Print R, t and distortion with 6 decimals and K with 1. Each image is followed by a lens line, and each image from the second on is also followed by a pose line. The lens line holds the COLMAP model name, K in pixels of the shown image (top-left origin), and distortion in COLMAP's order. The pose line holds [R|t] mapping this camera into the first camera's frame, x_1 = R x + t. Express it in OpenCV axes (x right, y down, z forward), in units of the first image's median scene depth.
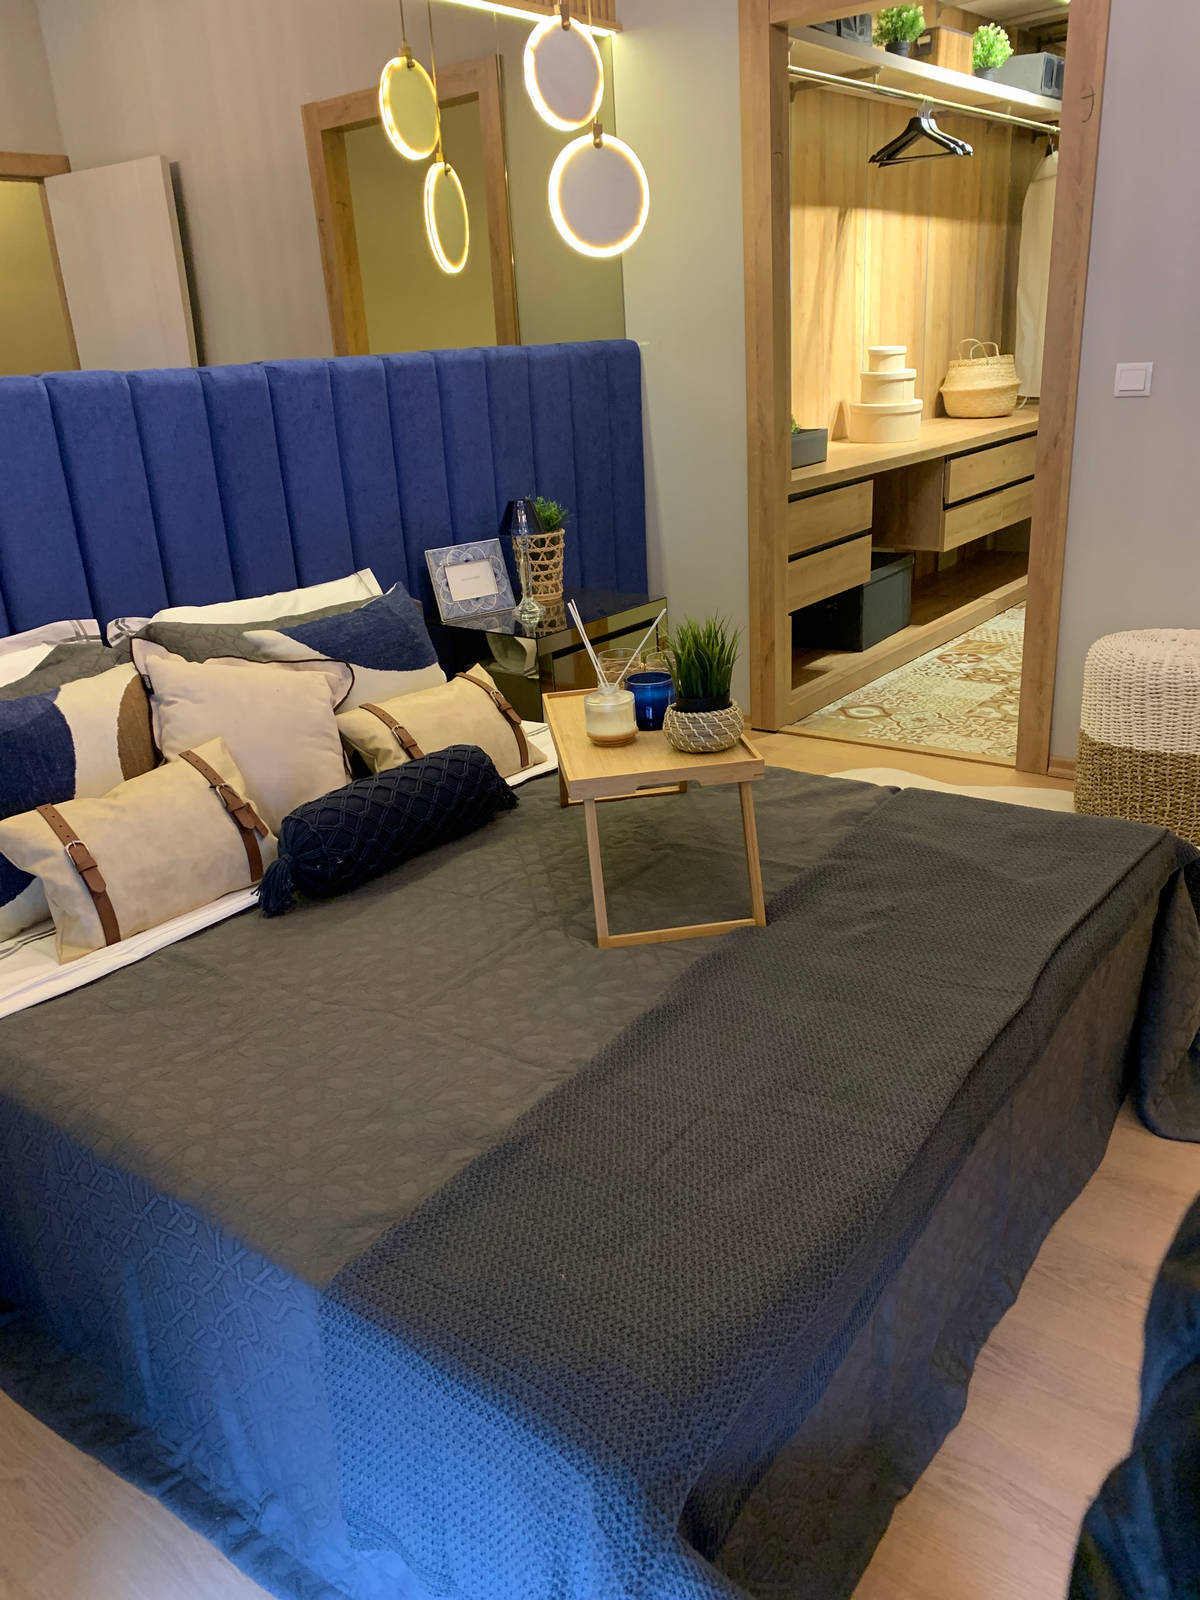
lens RADIAL K [[1230.0, 0, 597.7], [0, 1230.0, 793.2], [0, 0, 1]] dist [0.042535, -0.007634]
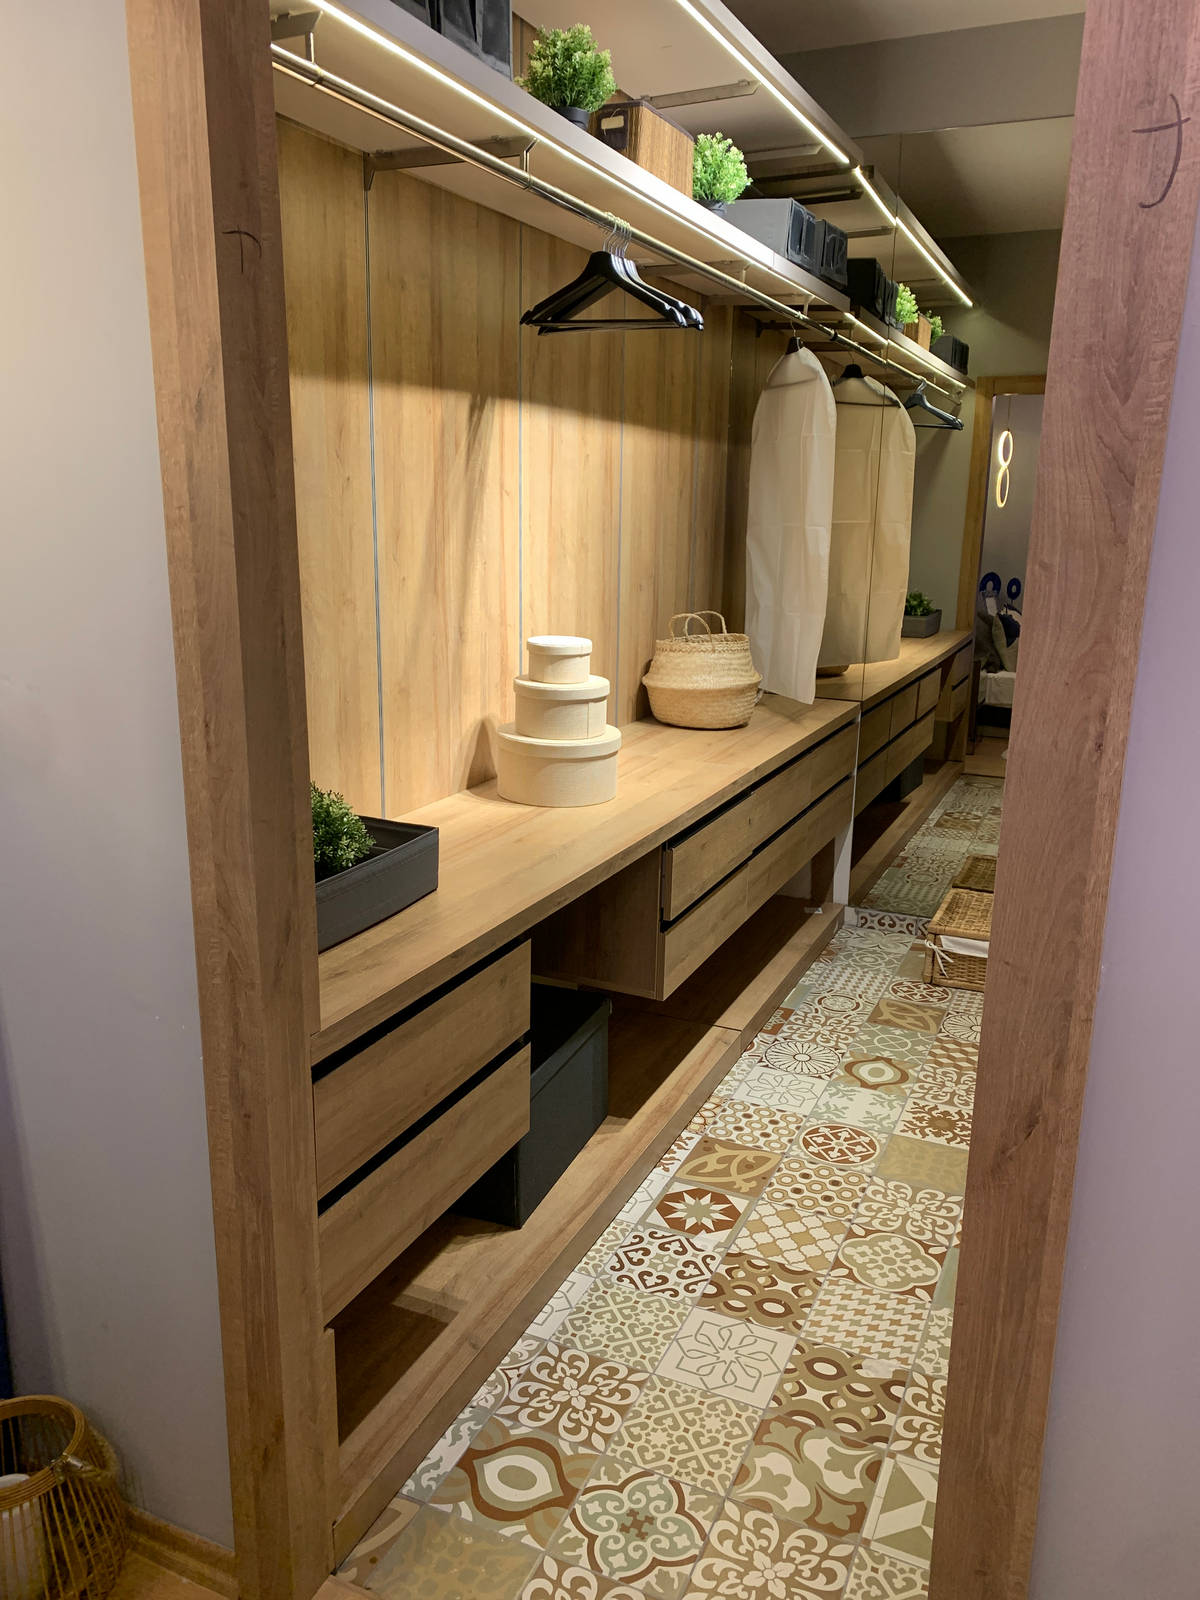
lens RADIAL K [[1201.4, 0, 600.0], [0, 1201.4, 800.0], [0, 0, 1]] dist [0.035238, -0.027904]
pose [[0.969269, 0.013703, 0.245623, 0.122078], [0.013730, 0.993878, -0.109629, -0.234088], [-0.245621, 0.109632, 0.963146, 0.492380]]
